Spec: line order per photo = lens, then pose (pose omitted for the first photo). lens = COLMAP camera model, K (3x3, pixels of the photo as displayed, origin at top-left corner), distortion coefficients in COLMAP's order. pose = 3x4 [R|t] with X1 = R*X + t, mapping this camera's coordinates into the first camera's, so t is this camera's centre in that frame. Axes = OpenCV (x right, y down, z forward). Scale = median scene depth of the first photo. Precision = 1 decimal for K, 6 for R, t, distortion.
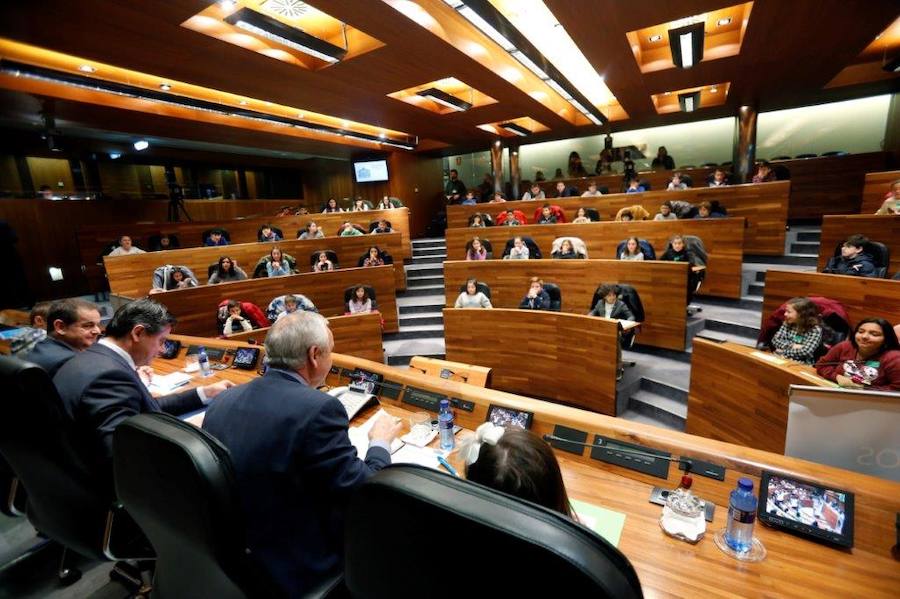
lens RADIAL K [[410.7, 0, 450.0], [0, 410.7, 299.5], [0, 0, 1]] dist [-0.083729, 0.032835]
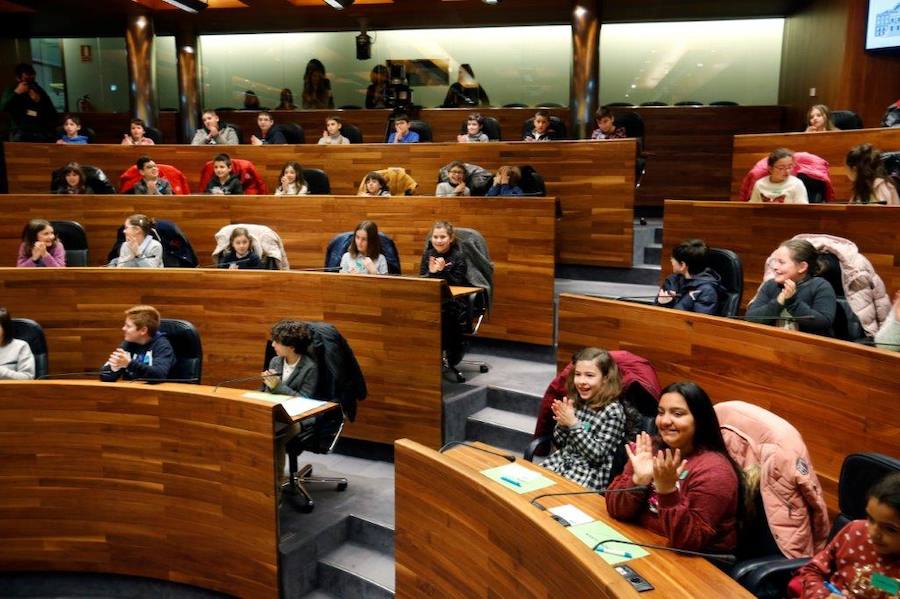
lens RADIAL K [[771.5, 0, 450.3], [0, 771.5, 297.2], [0, 0, 1]] dist [-0.003769, 0.017227]
pose [[0.927194, 0.007394, 0.374509, 0.189762], [0.013251, 0.998532, -0.052520, -0.014204], [-0.374348, 0.053658, 0.925735, 0.065335]]
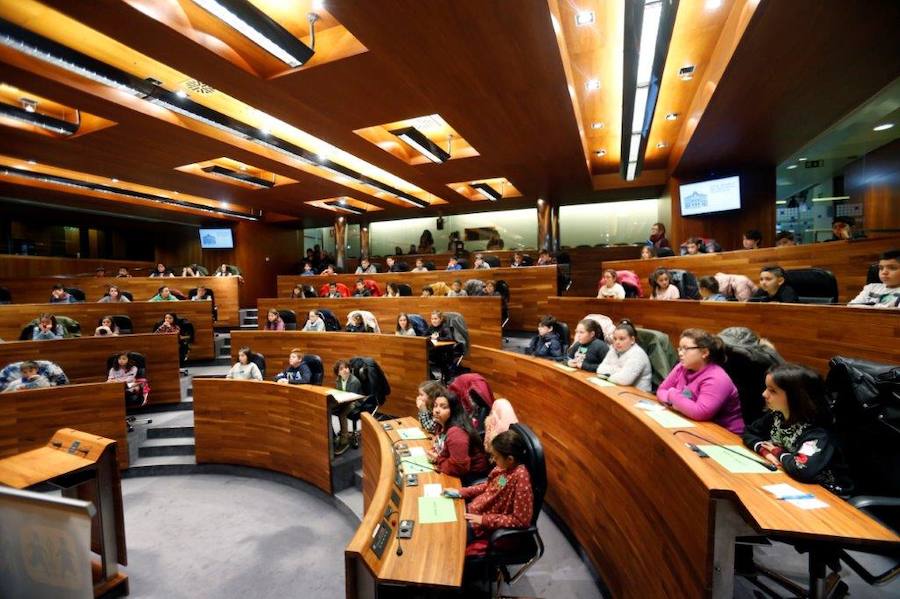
lens RADIAL K [[410.7, 0, 450.0], [0, 410.7, 299.5], [0, 0, 1]] dist [-0.083729, 0.032835]
pose [[0.986356, 0.038450, 0.160076, 0.384602], [-0.010677, 0.985237, -0.170862, -0.007006], [-0.164283, 0.166822, 0.972205, -0.054073]]
